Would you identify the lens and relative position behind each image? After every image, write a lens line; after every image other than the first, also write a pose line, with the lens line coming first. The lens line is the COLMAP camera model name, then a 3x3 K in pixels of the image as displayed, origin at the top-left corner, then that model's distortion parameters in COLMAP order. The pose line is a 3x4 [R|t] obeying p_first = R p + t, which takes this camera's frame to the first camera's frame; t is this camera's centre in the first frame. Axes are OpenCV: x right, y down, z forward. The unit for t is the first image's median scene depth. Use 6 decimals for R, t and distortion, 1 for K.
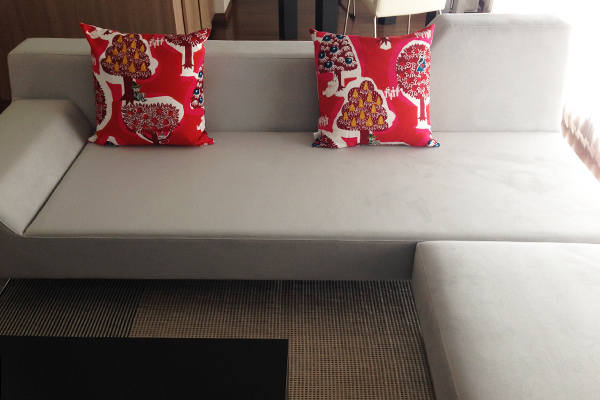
lens RADIAL K [[560.1, 0, 300.0], [0, 560.1, 200.0], [0, 0, 1]] dist [0.010262, 0.002573]
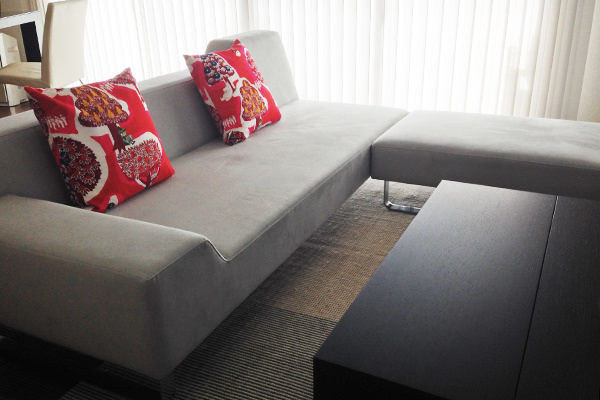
lens RADIAL K [[560.1, 0, 300.0], [0, 560.1, 200.0], [0, 0, 1]] dist [0.010262, 0.002573]
pose [[0.425119, -0.362322, 0.829455, -0.971845], [0.525523, 0.844914, 0.099730, -0.042427], [-0.736953, 0.393501, 0.549598, 0.311704]]
